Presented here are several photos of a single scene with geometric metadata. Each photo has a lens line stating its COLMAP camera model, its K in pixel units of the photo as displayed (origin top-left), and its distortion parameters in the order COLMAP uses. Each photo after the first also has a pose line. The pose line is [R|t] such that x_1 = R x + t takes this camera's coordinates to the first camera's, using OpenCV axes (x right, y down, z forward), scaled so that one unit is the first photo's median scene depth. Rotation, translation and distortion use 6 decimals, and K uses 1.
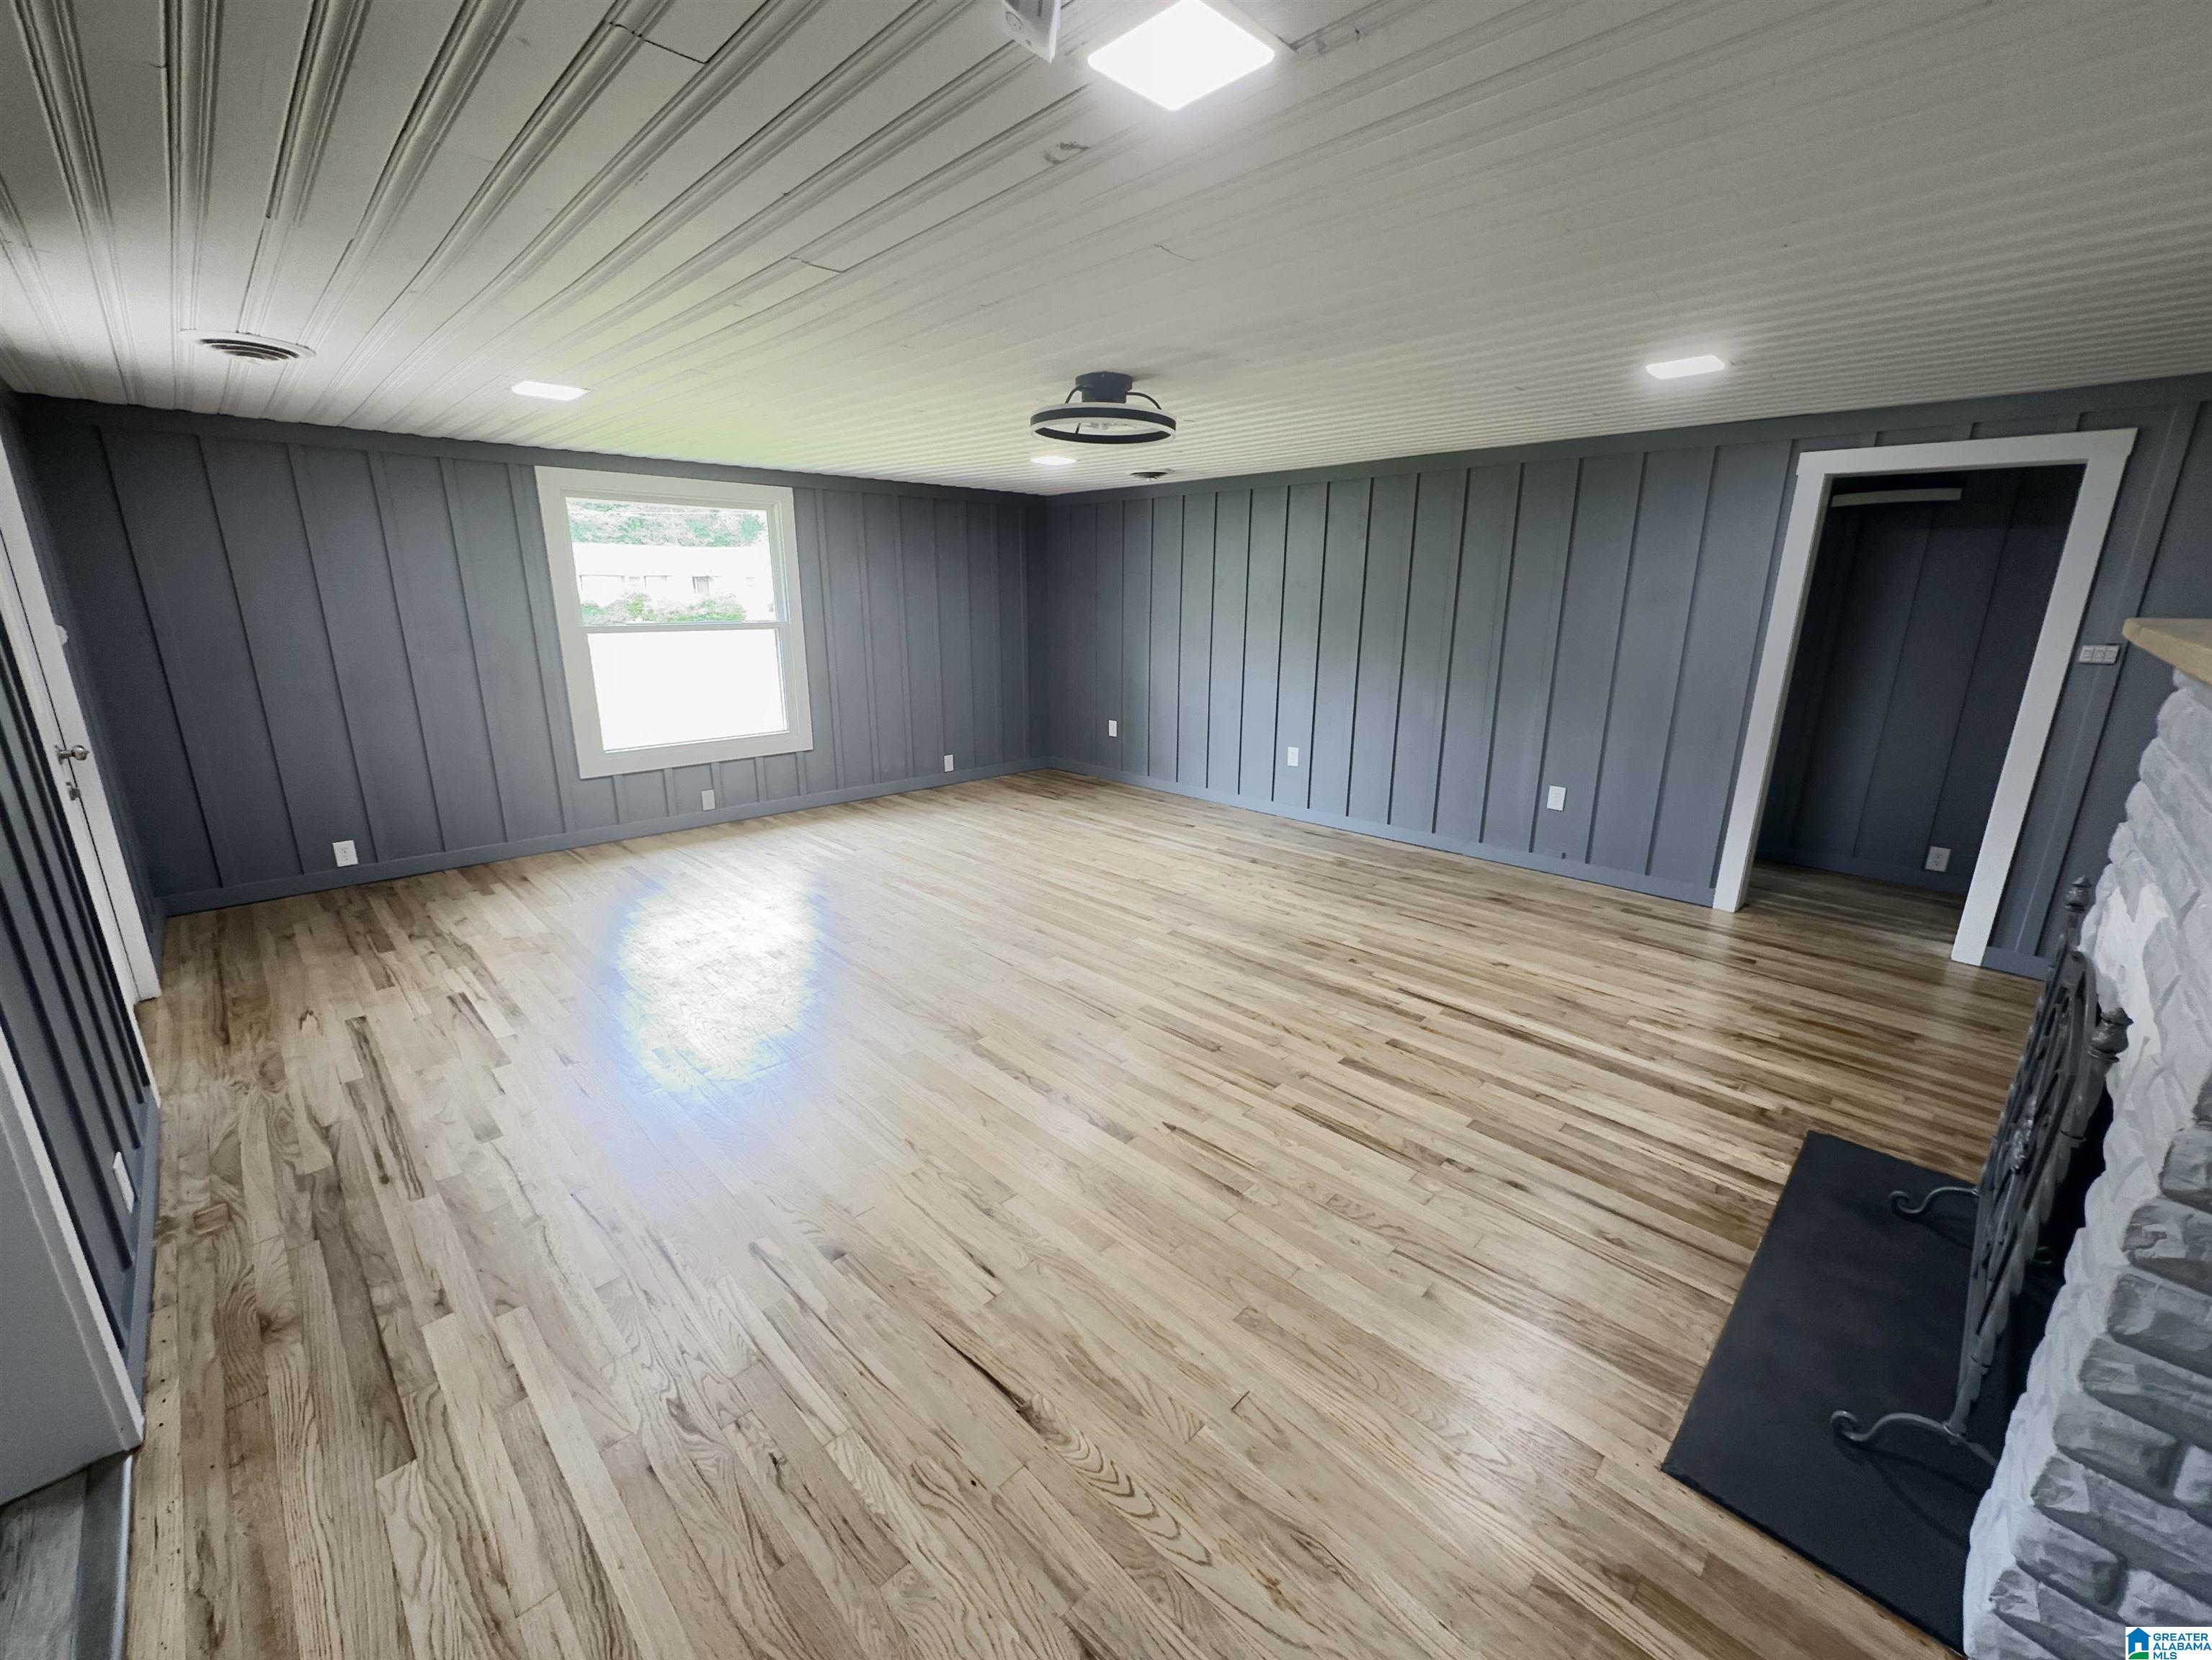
lens RADIAL K [[898.8, 0, 1106.0], [0, 898.8, 830.0], [0, 0, 1]] dist [-0.003648, 0.000065]
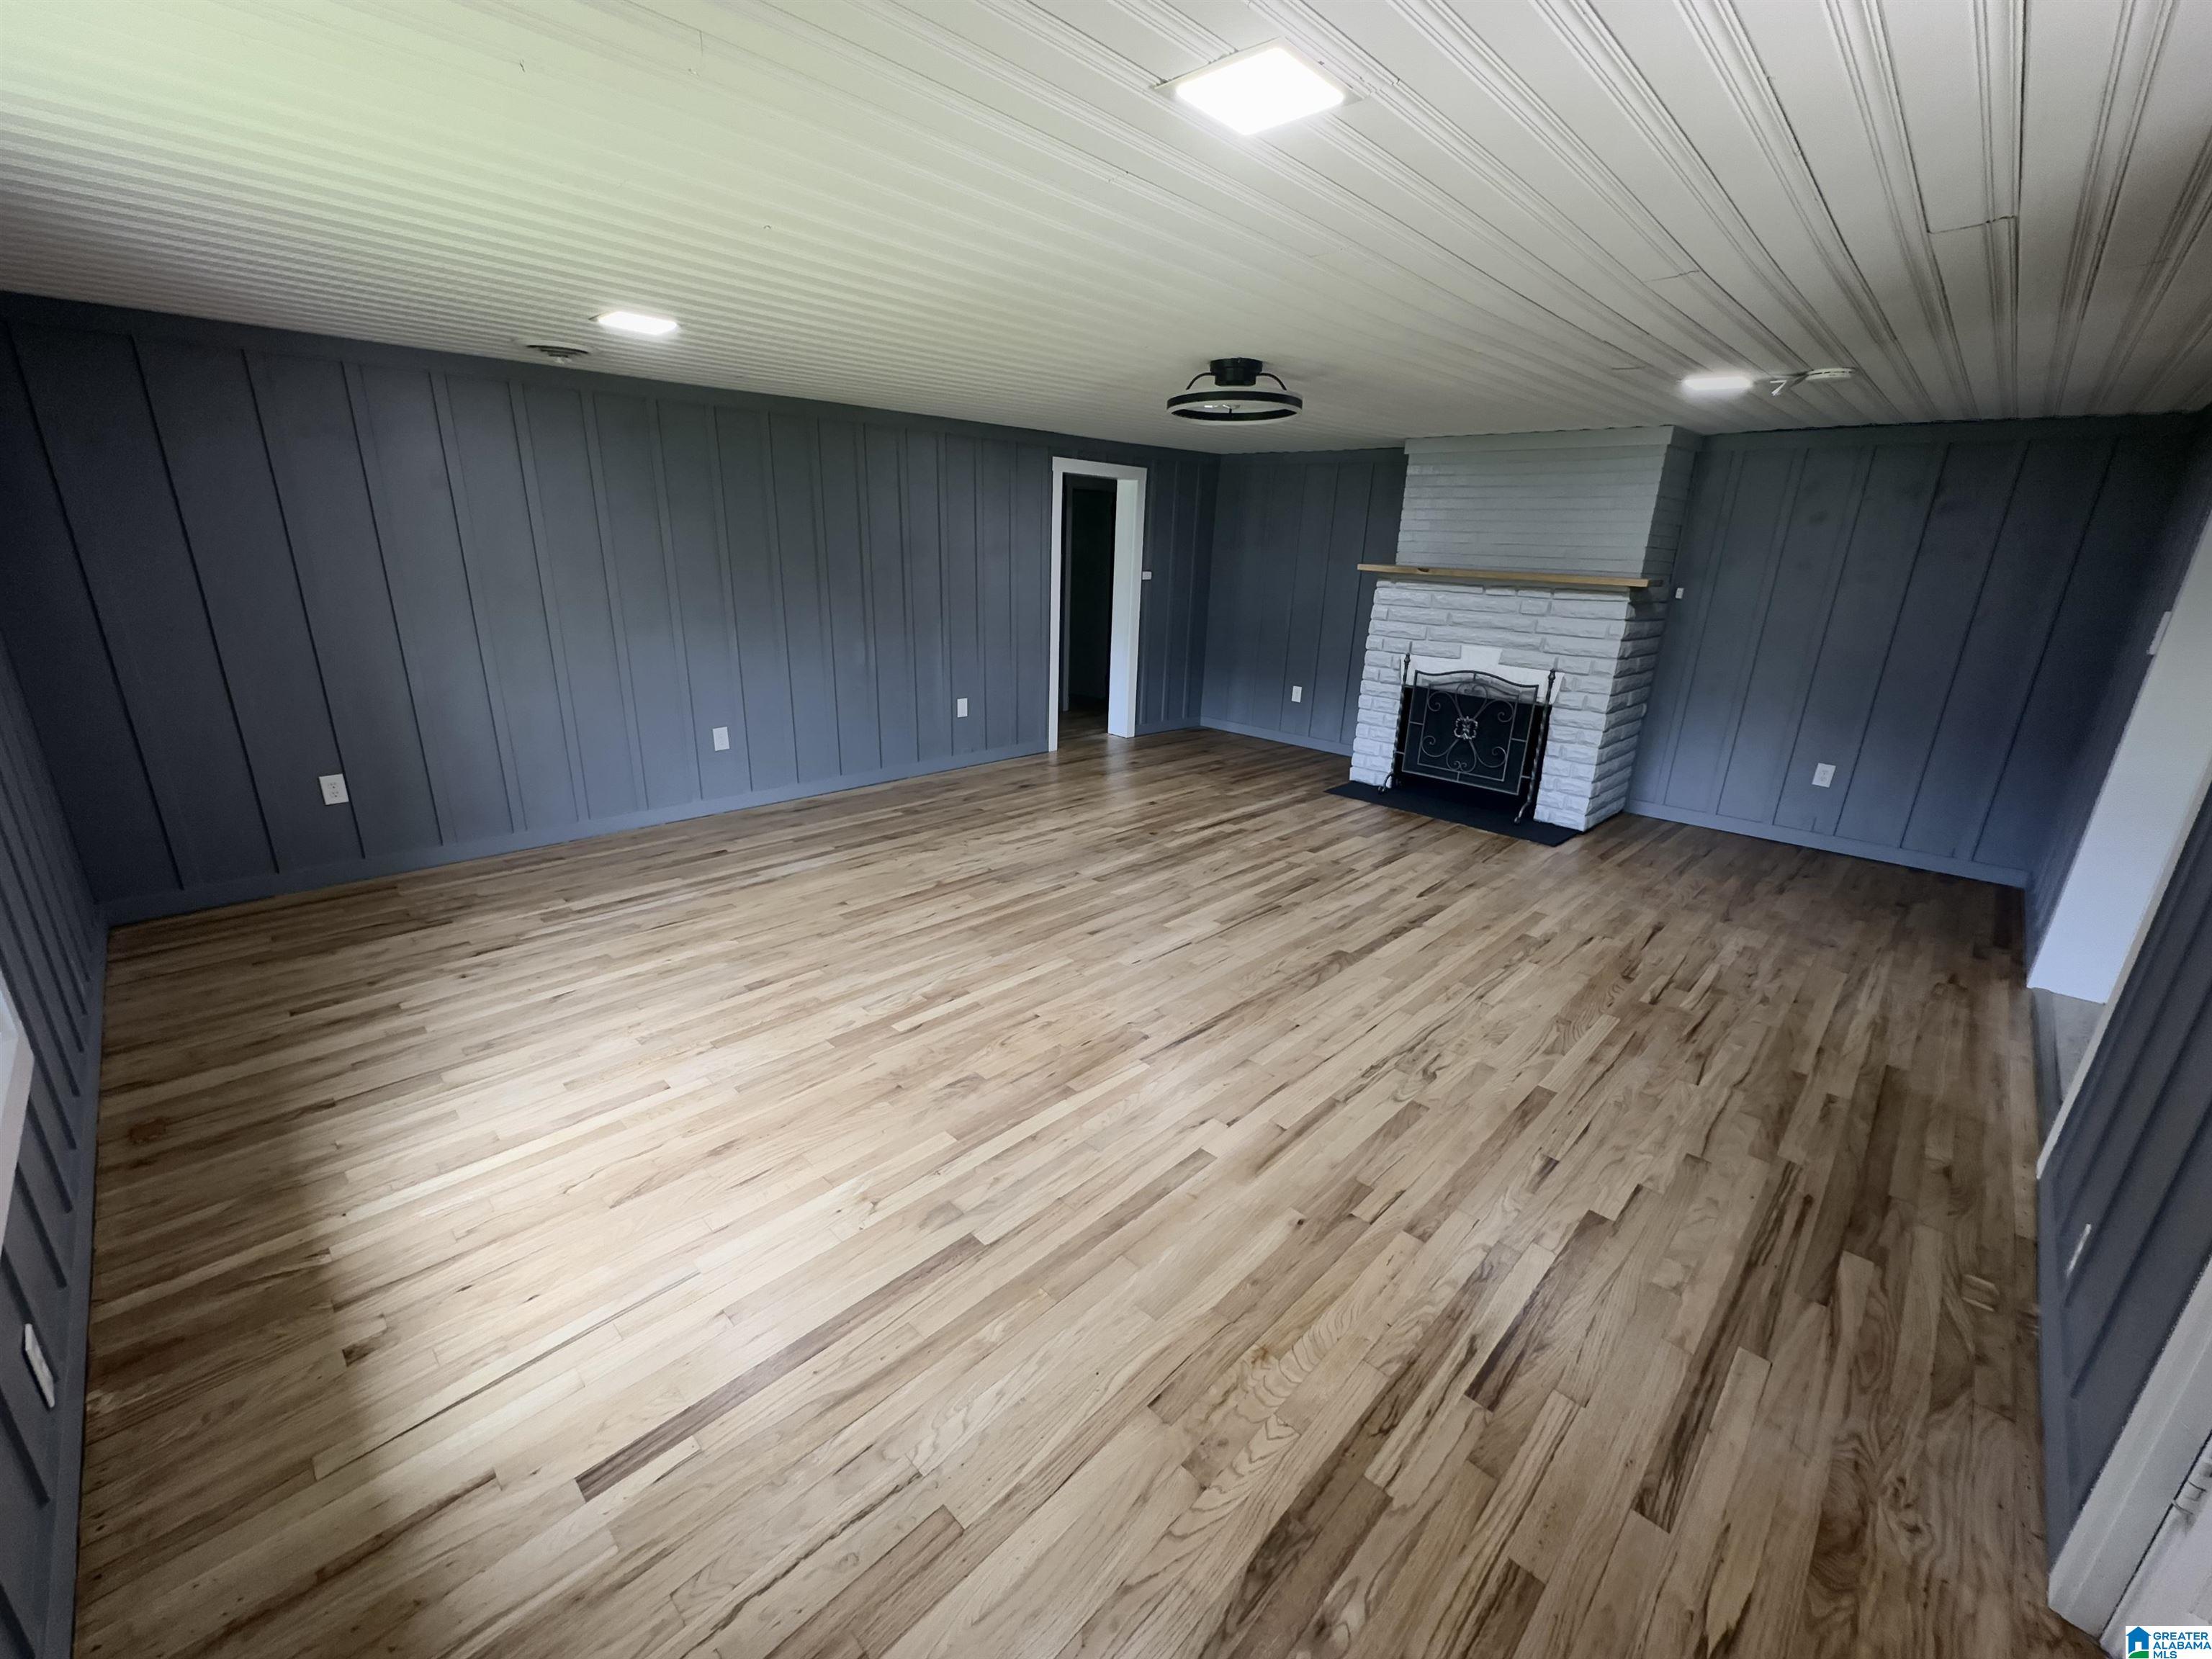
lens RADIAL K [[898.9, 0, 1106.0], [0, 898.9, 829.5], [0, 0, 1]] dist [-0.003648, 0.000065]
pose [[-0.015994, -0.312362, 0.949829, -1.071212], [0.228544, 0.923660, 0.307604, -0.309806], [-0.973402, 0.221997, 0.056615, 1.074520]]
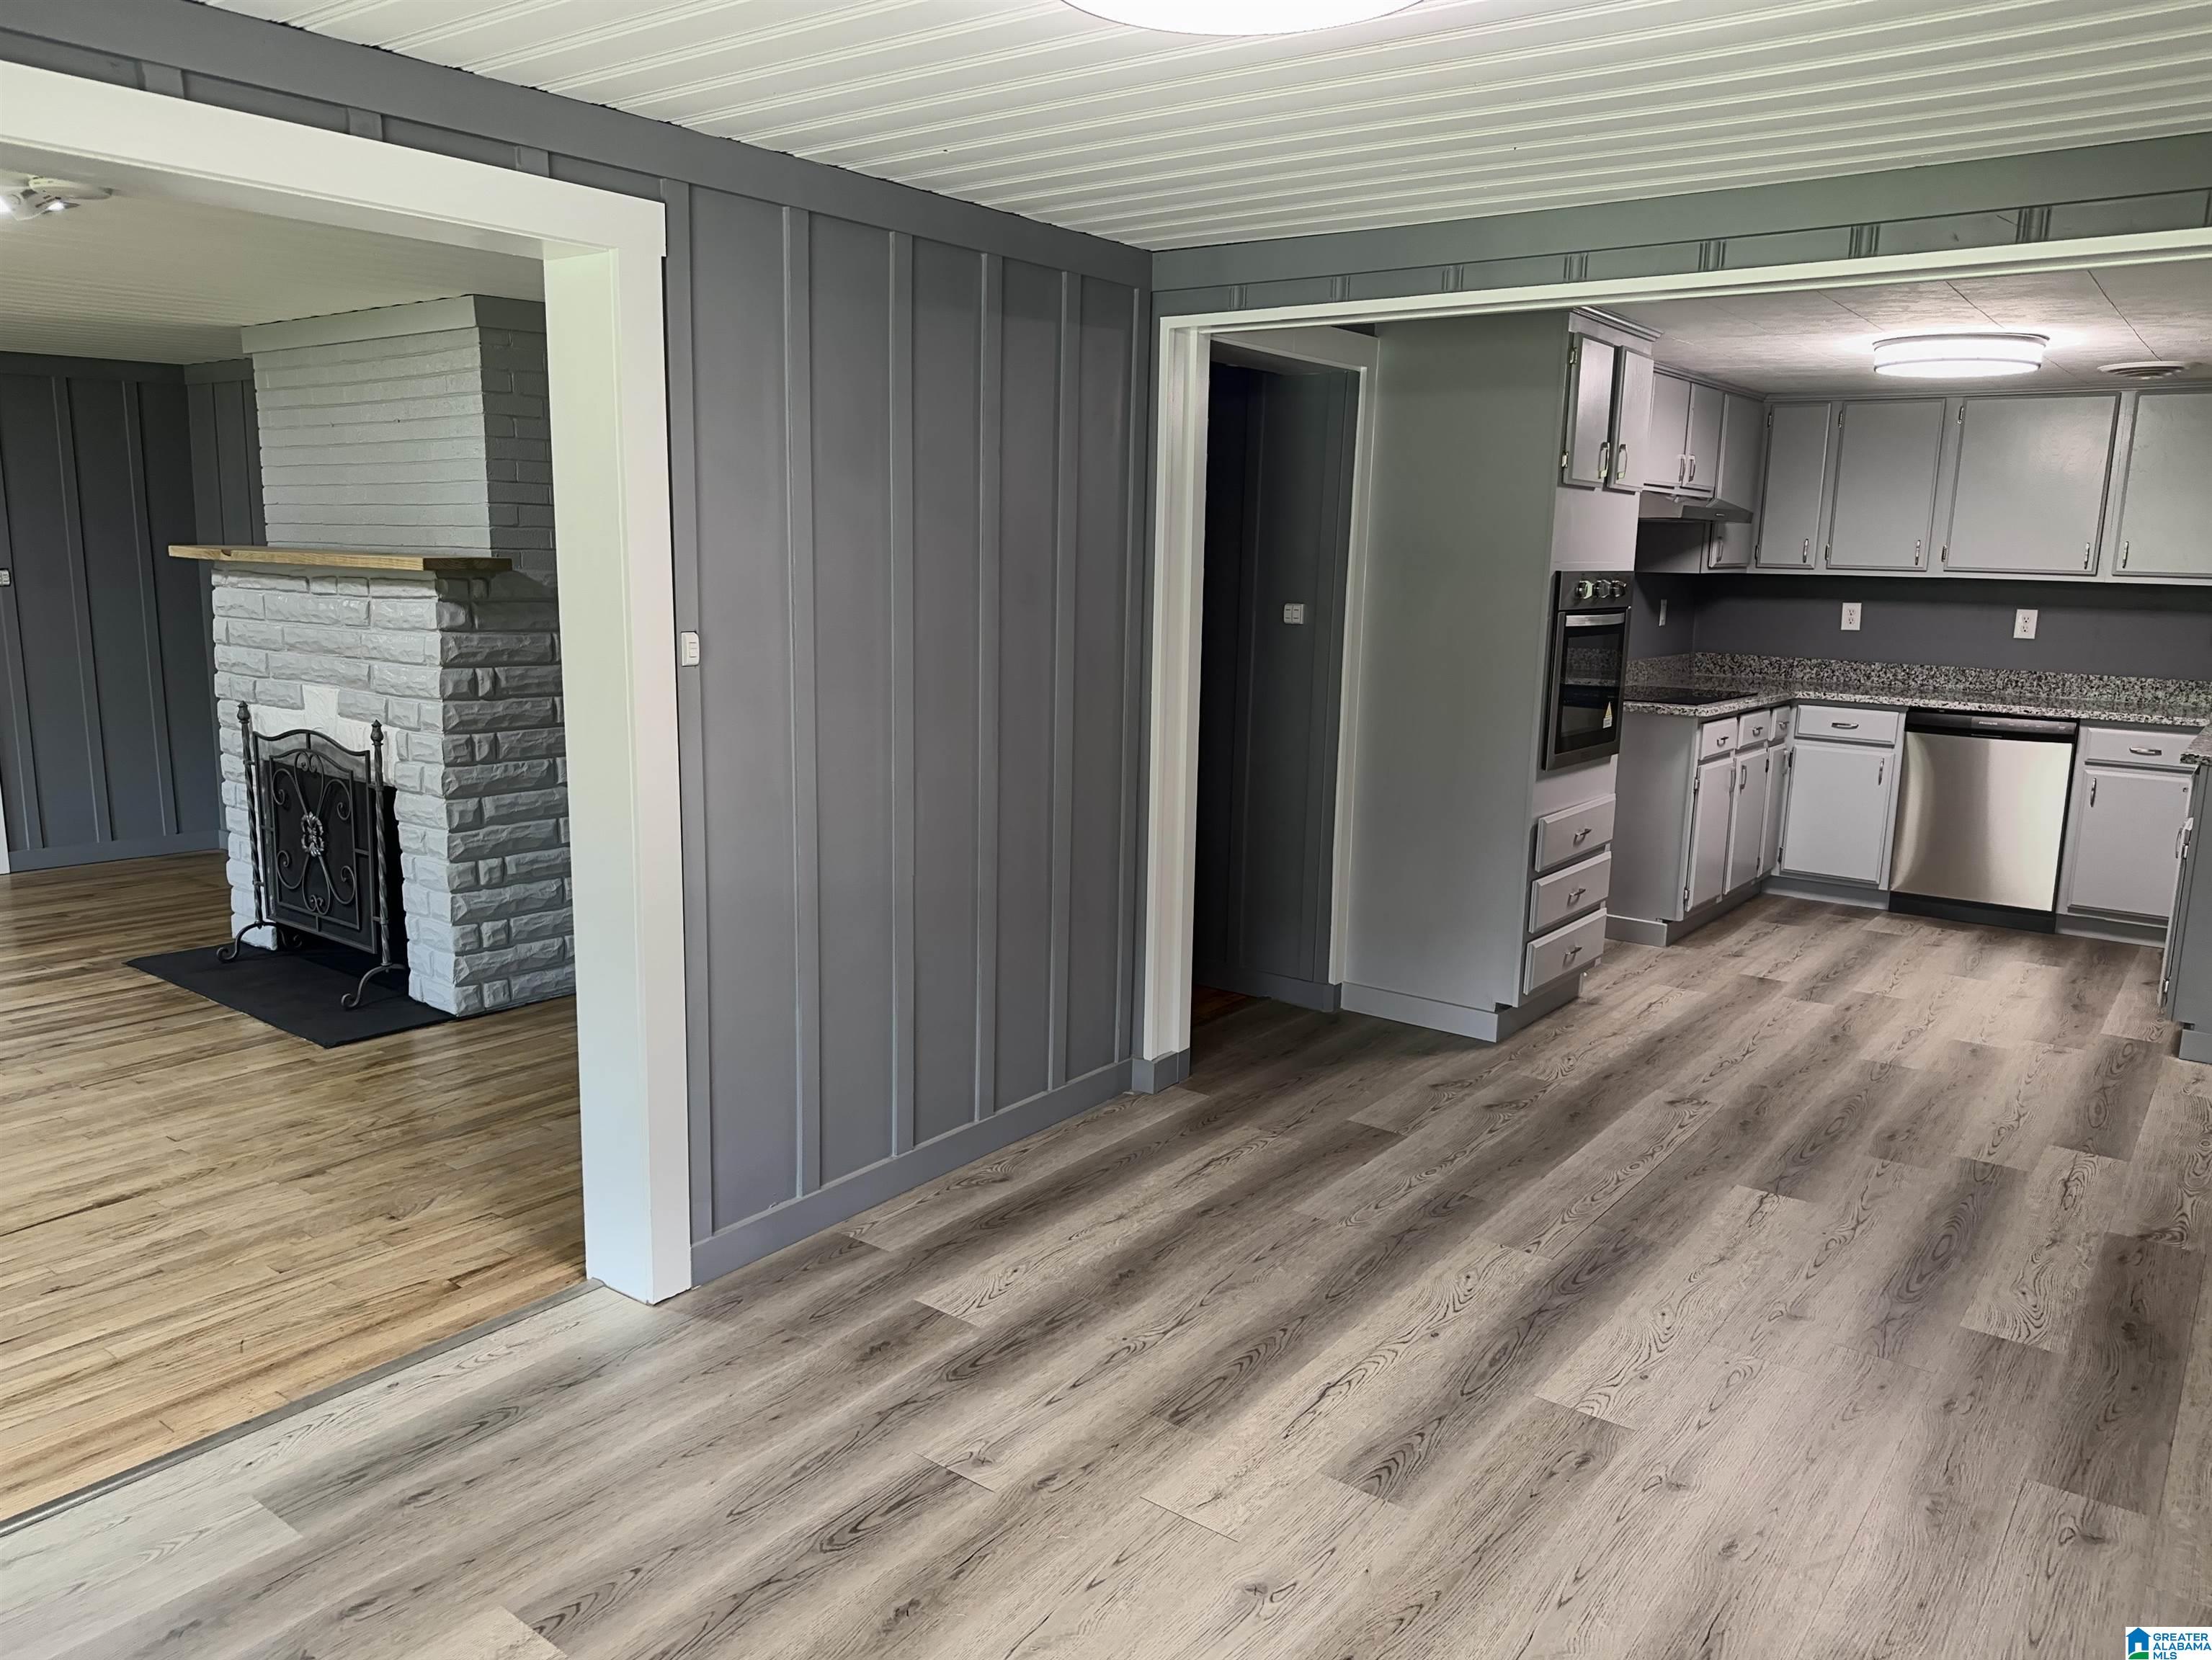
lens RADIAL K [[1590.3, 0, 1106.0], [0, 1590.3, 830.0], [0, 0, 1]] dist [0.002866, -0.000154]
pose [[-0.126946, -0.187523, 0.974023, -1.100232], [0.246588, 0.945173, 0.214107, 0.021812], [-0.960770, 0.267362, -0.073745, -0.134595]]
